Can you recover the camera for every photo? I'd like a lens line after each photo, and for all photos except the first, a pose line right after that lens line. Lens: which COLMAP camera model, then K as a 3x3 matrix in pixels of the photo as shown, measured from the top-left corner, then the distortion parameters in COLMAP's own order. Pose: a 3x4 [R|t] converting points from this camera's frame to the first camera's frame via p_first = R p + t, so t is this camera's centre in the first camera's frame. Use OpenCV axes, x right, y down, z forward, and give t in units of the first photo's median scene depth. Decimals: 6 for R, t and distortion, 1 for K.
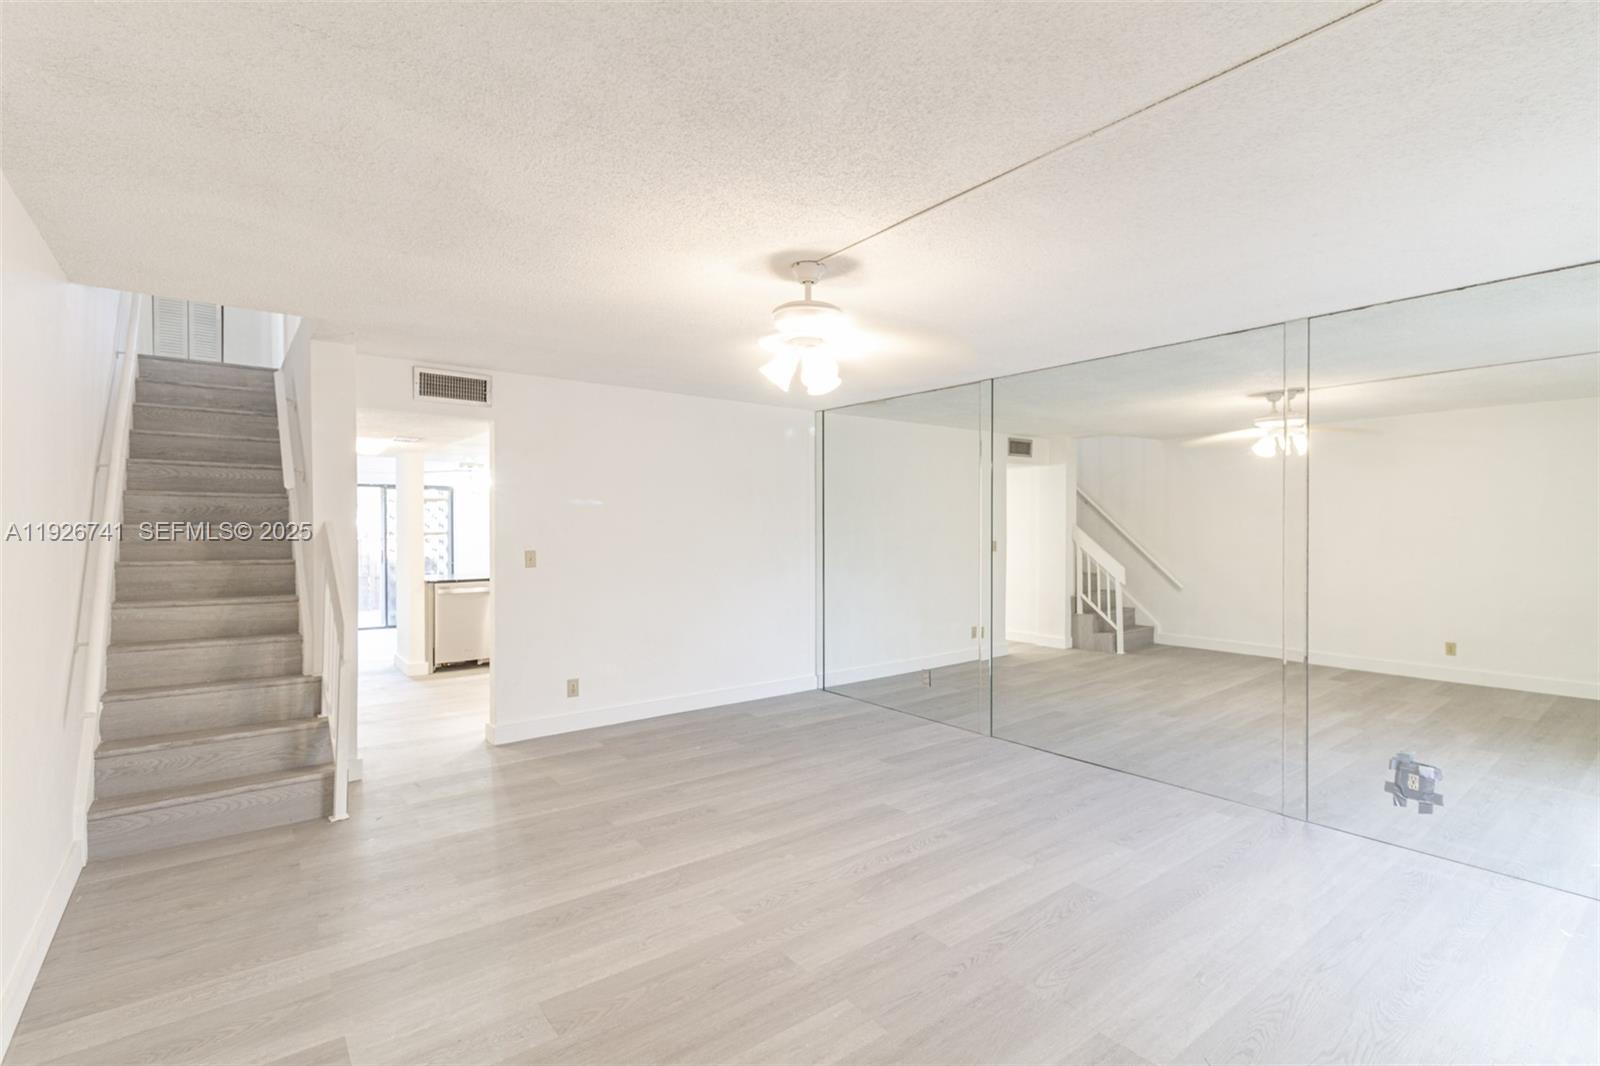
lens RADIAL K [[752.5, 0, 800.0], [0, 752.5, 533.0], [0, 0, 1]] dist [0.012063, 0.000299]
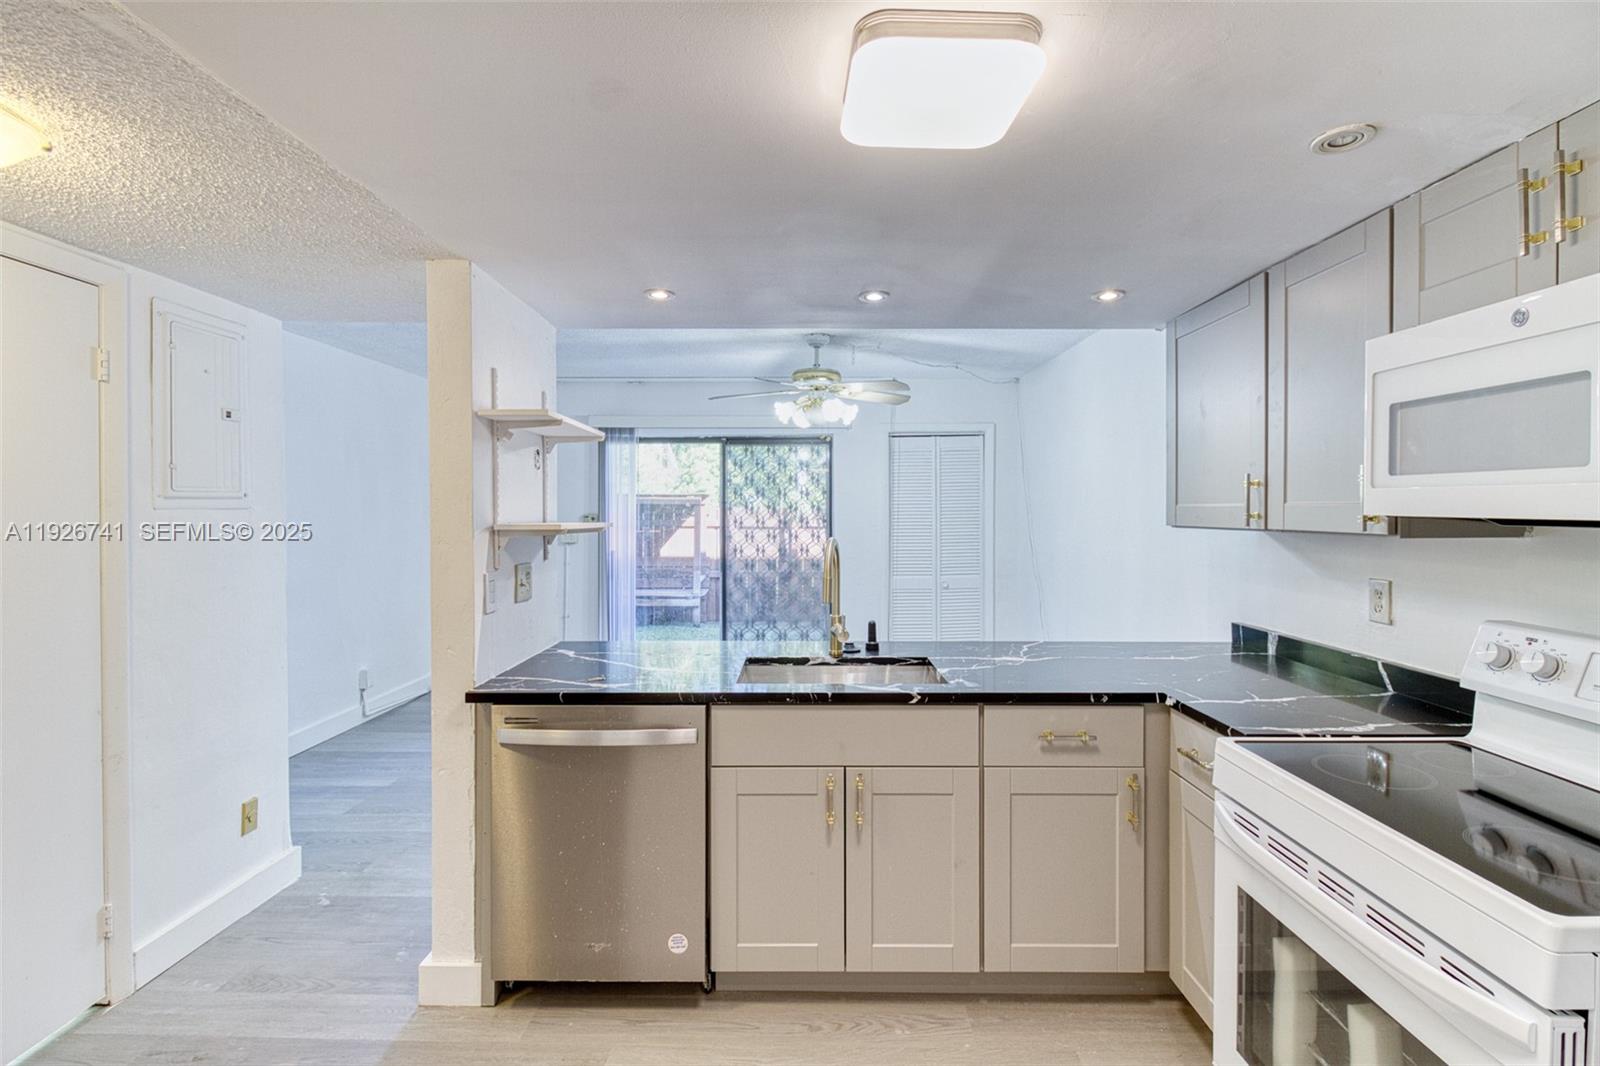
lens RADIAL K [[752.5, 0, 800.0], [0, 752.5, 533.0], [0, 0, 1]] dist [0.012063, 0.000299]
pose [[0.791186, 0.019846, -0.611254, -0.369027], [-0.006879, 0.999699, 0.023554, -0.012521], [0.611537, -0.014431, 0.791084, 1.468486]]
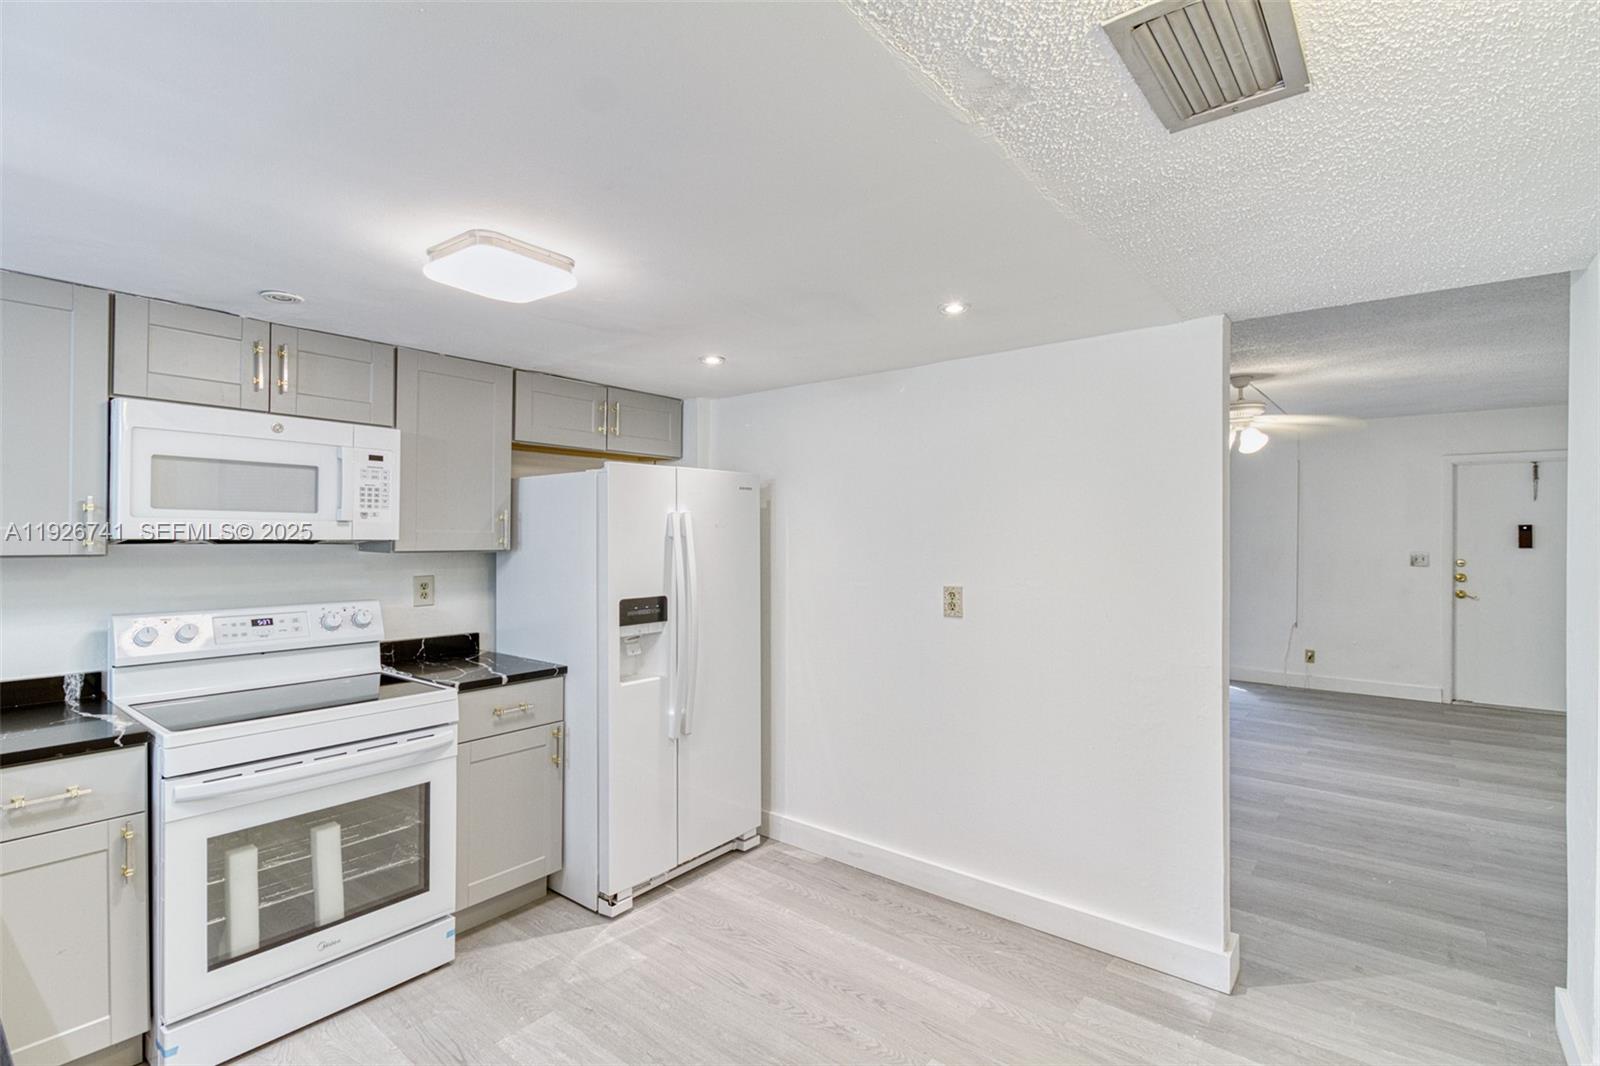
lens RADIAL K [[752.5, 0, 800.0], [0, 752.5, 533.0], [0, 0, 1]] dist [0.012063, 0.000299]
pose [[-0.235472, -0.000398, 0.971881, -0.979508], [0.005816, 0.999981, 0.001819, -0.017696], [-0.971864, 0.006080, -0.235465, 1.650814]]
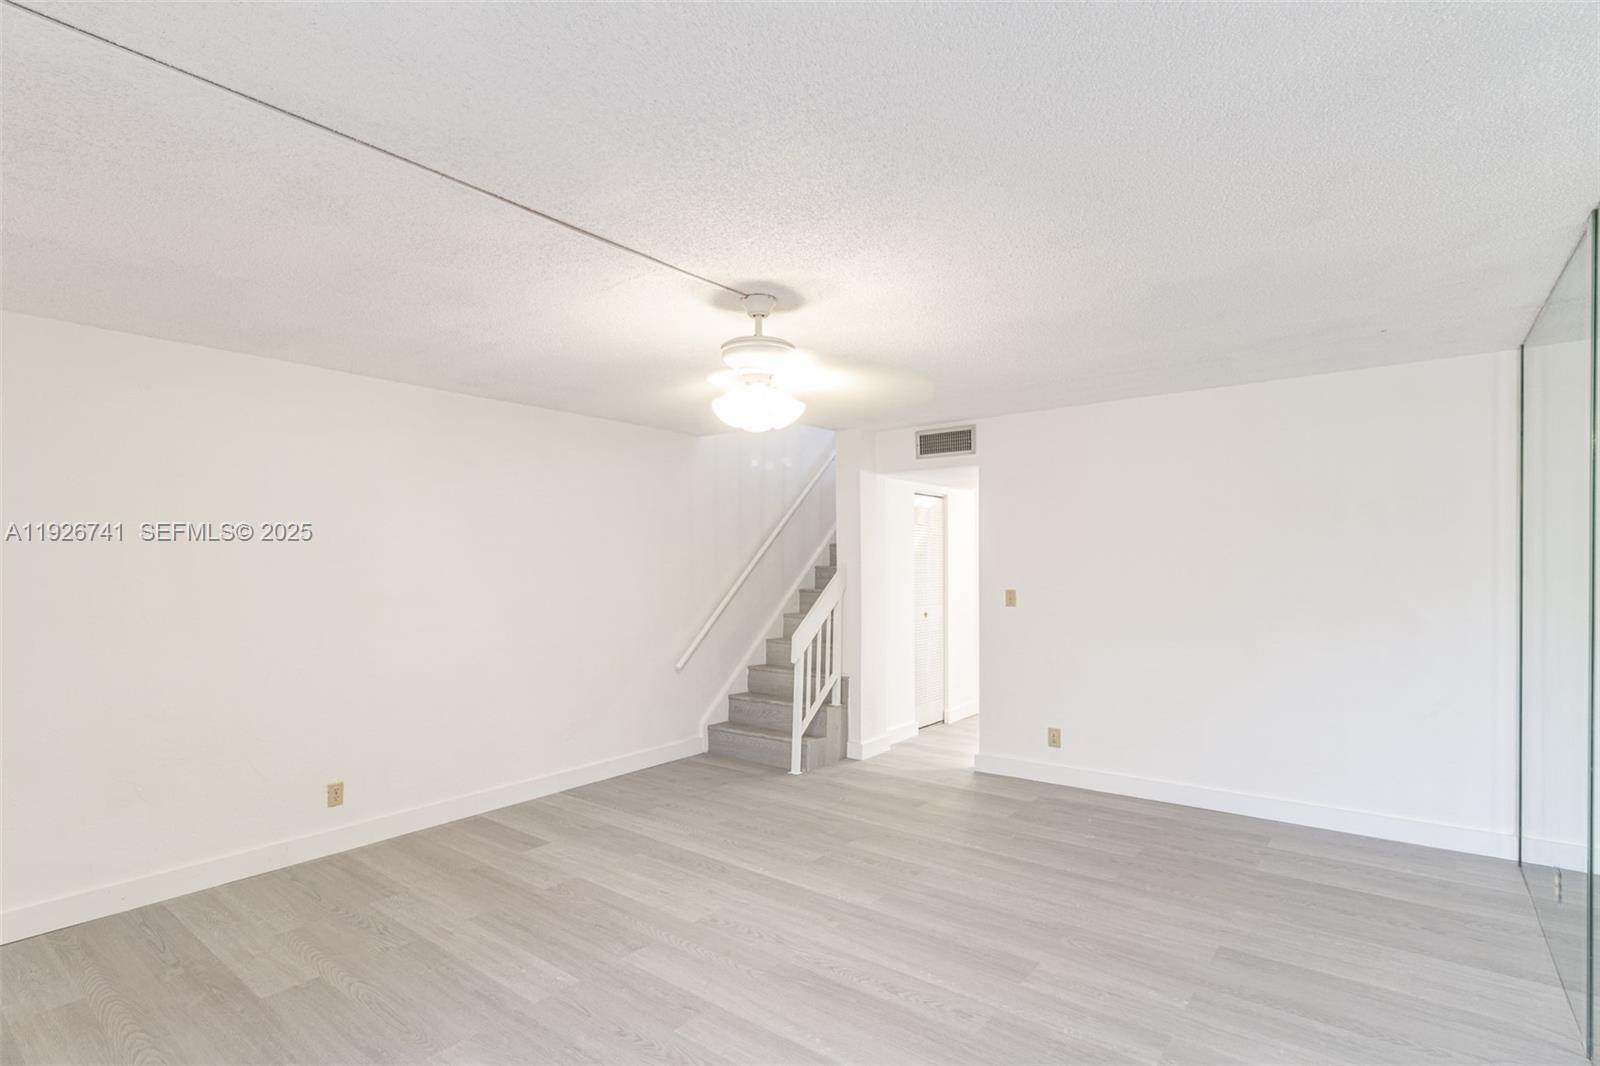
lens RADIAL K [[773.1, 0, 777.8], [0, 773.1, 584.1], [0, 0, 1]] dist [0.003788, 0.000305]
pose [[0.231085, 0.019461, -0.972739, 0.690595], [0.000683, 0.999796, 0.020165, -0.006141], [0.972933, -0.005324, 0.231024, 0.557470]]
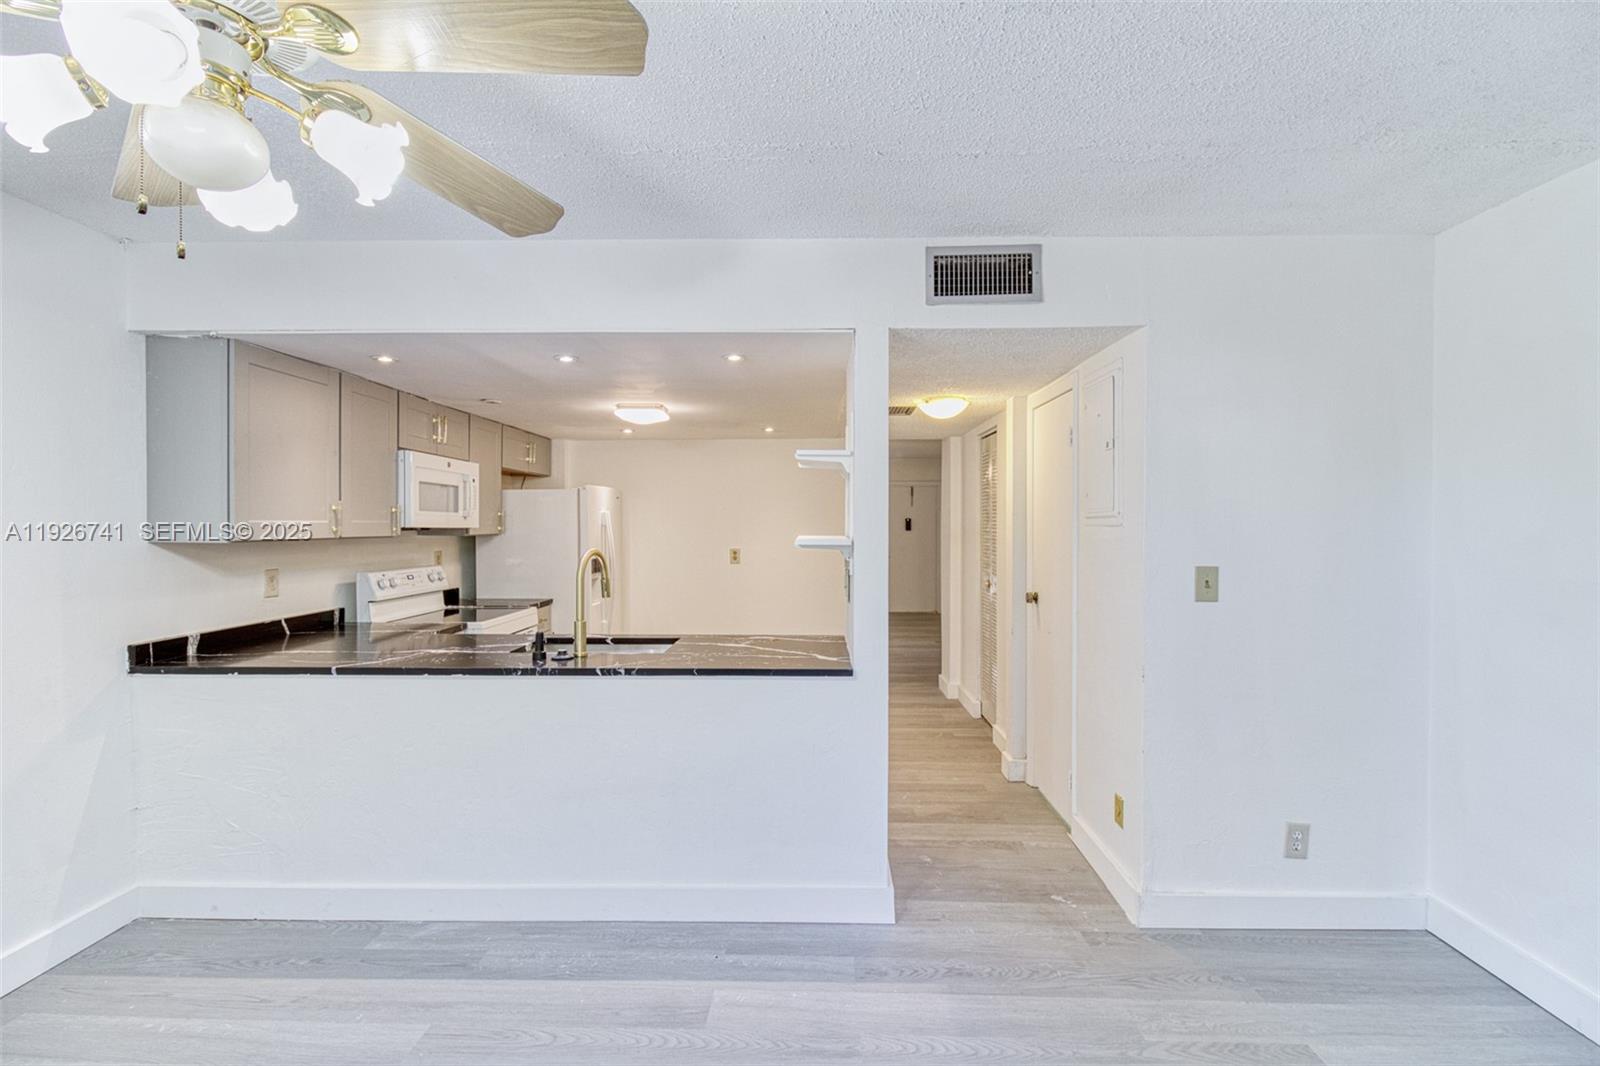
lens RADIAL K [[752.5, 0, 800.0], [0, 752.5, 533.0], [0, 0, 1]] dist [0.012063, 0.000299]
pose [[-0.779256, -0.004479, 0.626689, -1.340884], [0.008248, 0.999815, 0.017402, -0.020387], [-0.626651, 0.018729, -0.779075, 2.412069]]
